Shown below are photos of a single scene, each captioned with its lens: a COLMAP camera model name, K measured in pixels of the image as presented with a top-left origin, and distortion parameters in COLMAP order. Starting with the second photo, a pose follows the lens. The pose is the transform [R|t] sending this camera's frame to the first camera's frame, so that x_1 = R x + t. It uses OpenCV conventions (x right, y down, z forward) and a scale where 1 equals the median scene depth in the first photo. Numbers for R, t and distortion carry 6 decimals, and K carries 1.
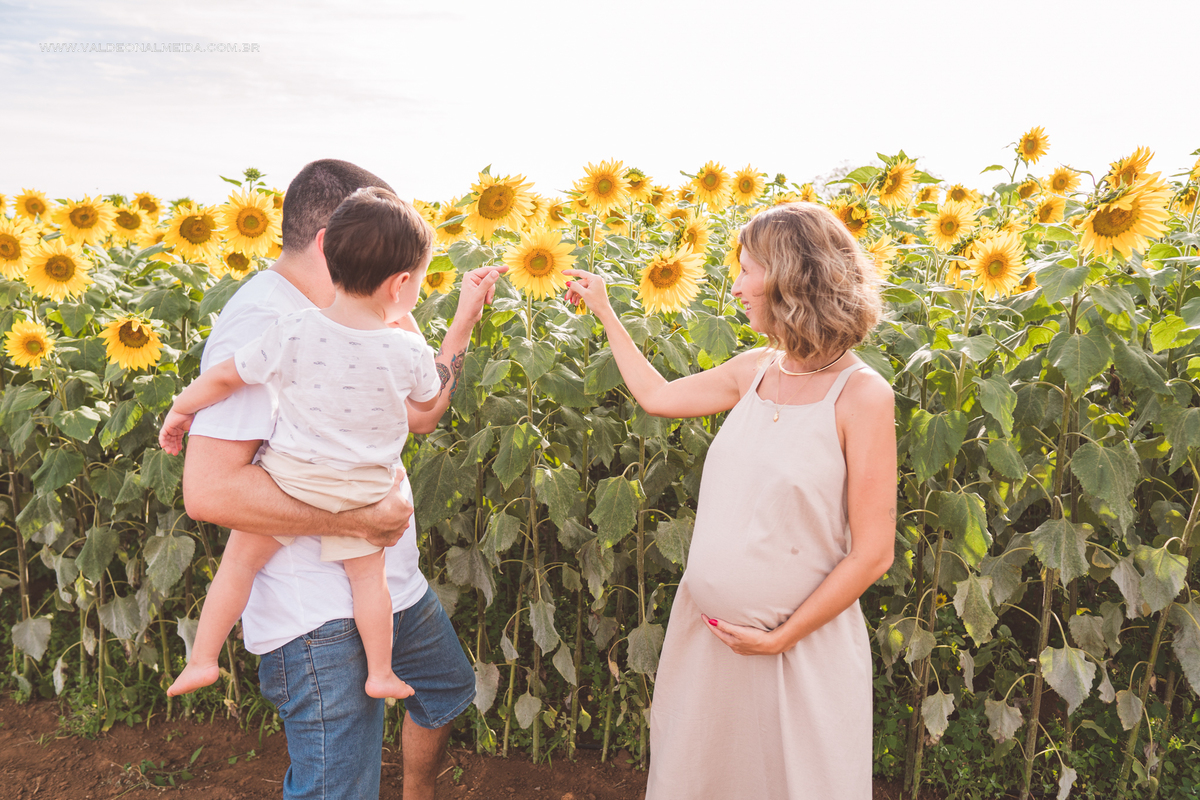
lens RADIAL K [[843.1, 0, 604.4], [0, 843.1, 390.0], [0, 0, 1]] dist [-0.110592, 0.071851]
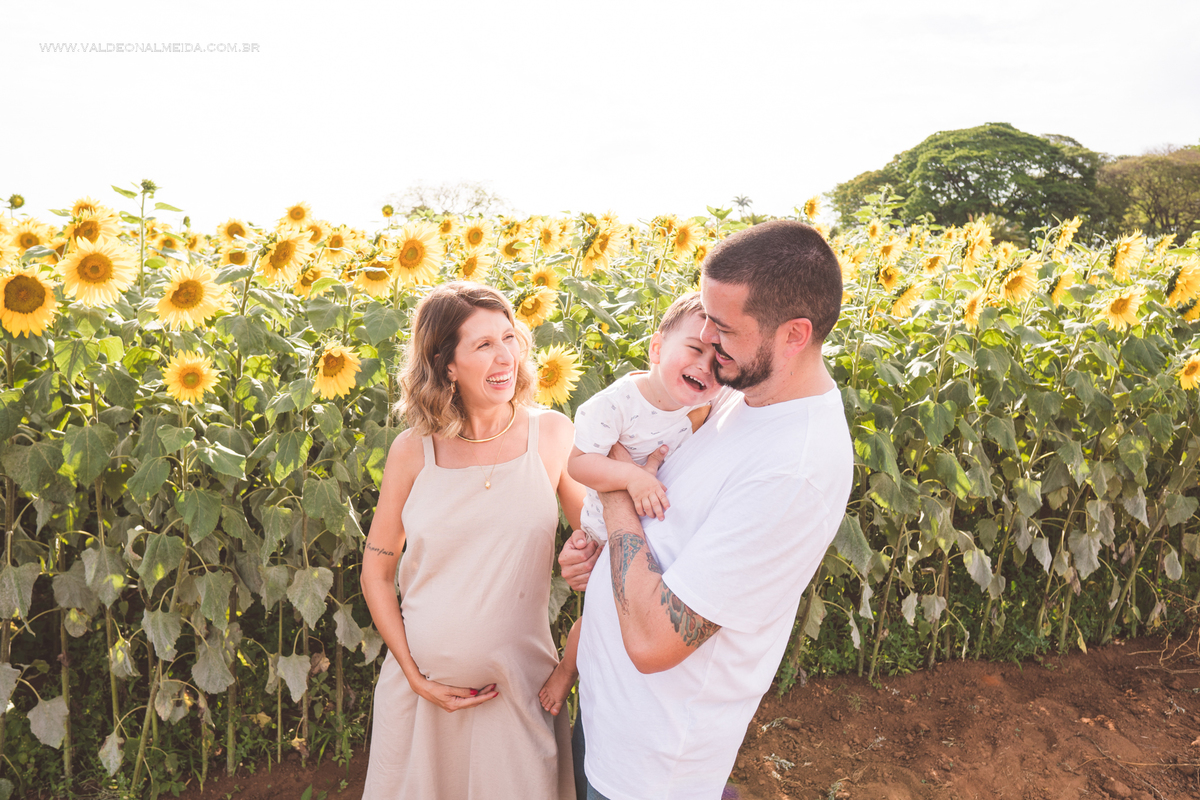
lens RADIAL K [[843.1, 0, 597.9], [0, 843.1, 400.2], [0, 0, 1]] dist [-0.110592, 0.071851]
pose [[0.874500, -0.043617, 0.483060, -0.622115], [0.047484, 0.998863, 0.004229, -0.009443], [-0.482696, 0.019239, 0.875577, -0.031203]]
